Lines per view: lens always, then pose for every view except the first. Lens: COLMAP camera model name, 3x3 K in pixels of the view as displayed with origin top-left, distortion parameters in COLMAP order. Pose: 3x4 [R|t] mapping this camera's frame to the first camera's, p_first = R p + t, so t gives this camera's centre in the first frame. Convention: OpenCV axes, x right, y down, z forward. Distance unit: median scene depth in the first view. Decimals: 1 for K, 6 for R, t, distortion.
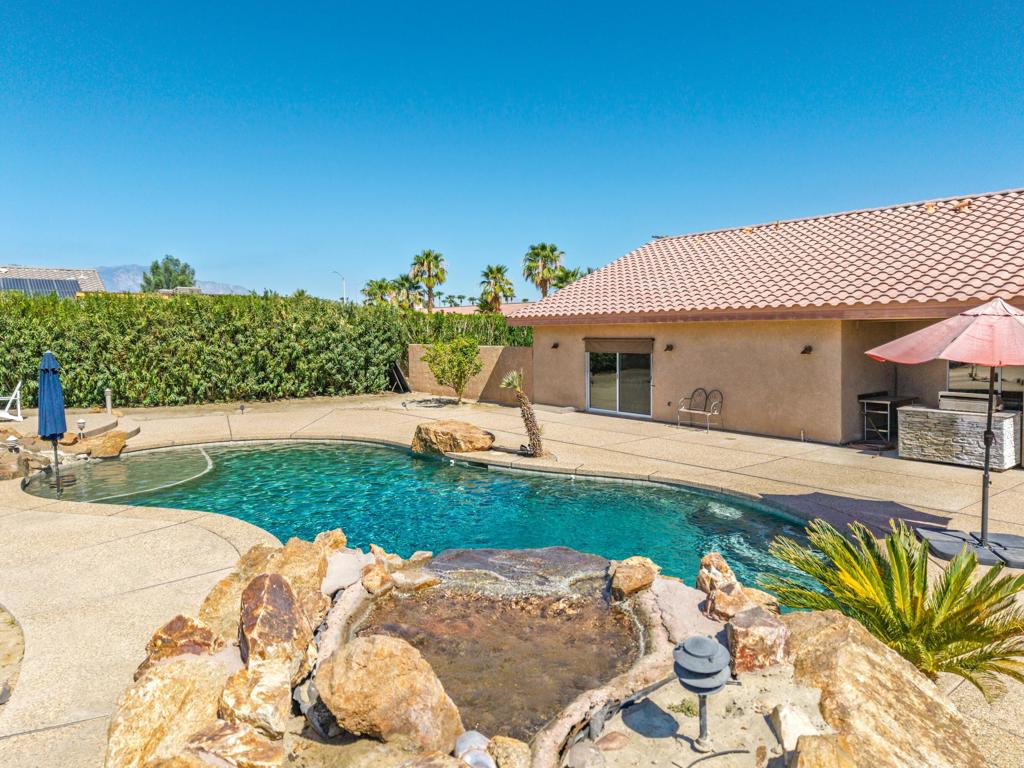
lens RADIAL K [[698.8, 0, 507.6], [0, 698.8, 338.2], [0, 0, 1]] dist [0.004084, -0.001683]
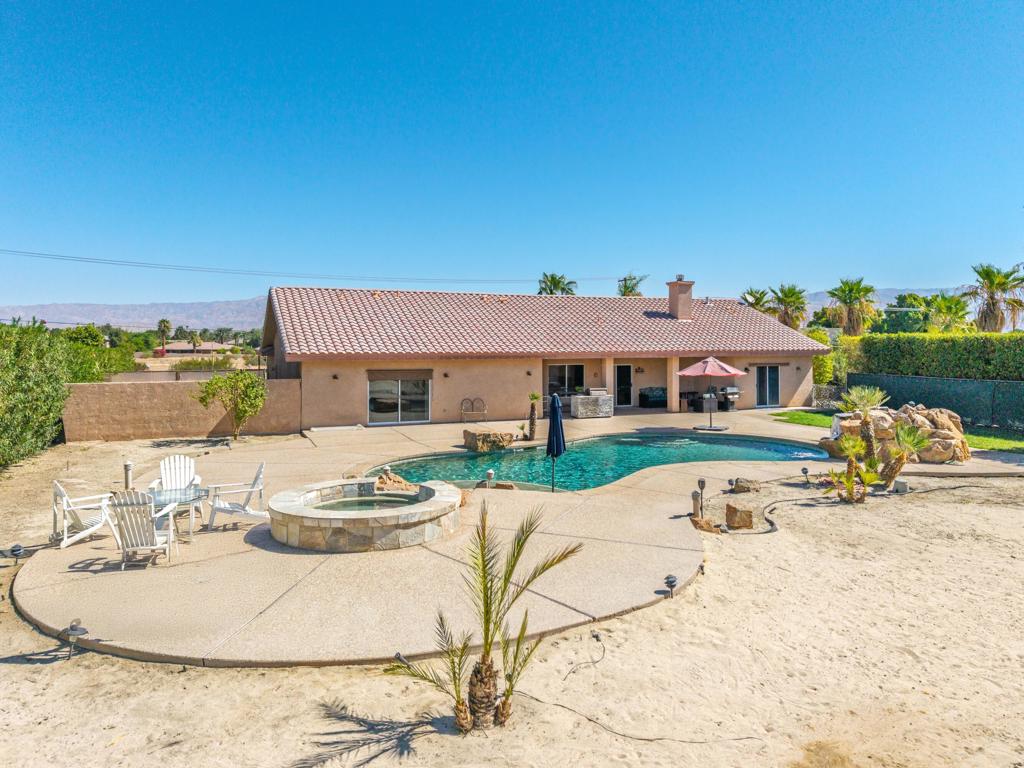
lens RADIAL K [[698.8, 0, 507.6], [0, 698.8, 338.2], [0, 0, 1]] dist [0.004084, -0.001683]
pose [[0.260580, 0.011851, 0.965380, -1.463019], [0.008593, 0.999857, -0.014594, -0.053021], [-0.965414, 0.012098, 0.260441, 0.525899]]
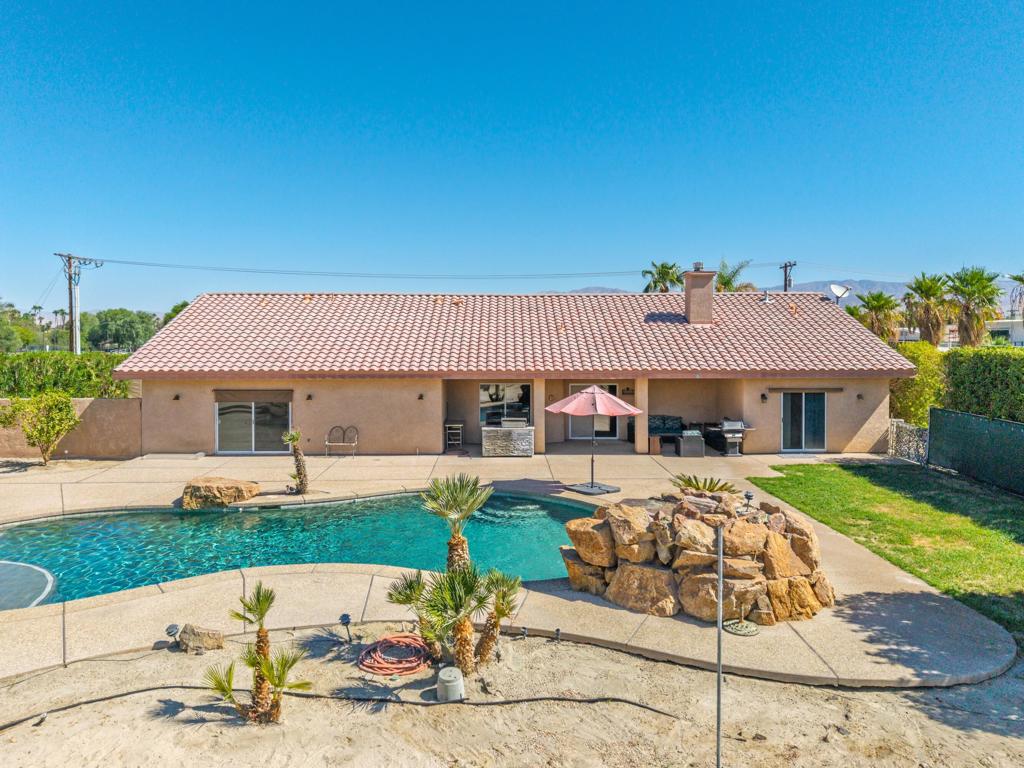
lens RADIAL K [[707.0, 0, 526.8], [0, 707.0, 362.1], [0, 0, 1]] dist [0.000827, -0.003784]
pose [[0.586952, -0.026421, 0.809190, -0.696602], [0.003401, 0.999539, 0.030170, -0.105788], [-0.809614, -0.014956, 0.586771, -0.122304]]
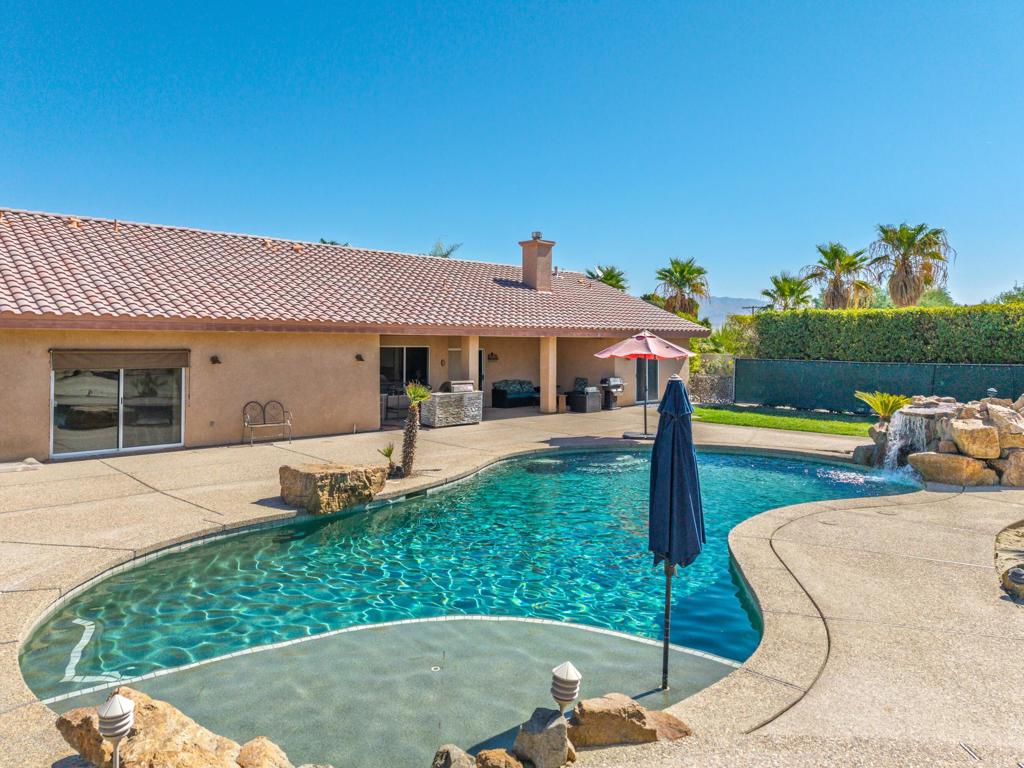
lens RADIAL K [[698.8, 0, 507.6], [0, 698.8, 338.2], [0, 0, 1]] dist [0.004084, -0.001683]
pose [[-0.102630, 0.012434, 0.994642, -0.795682], [0.005546, 0.999913, -0.011928, -0.001558], [-0.994704, 0.004292, -0.102690, 0.842347]]
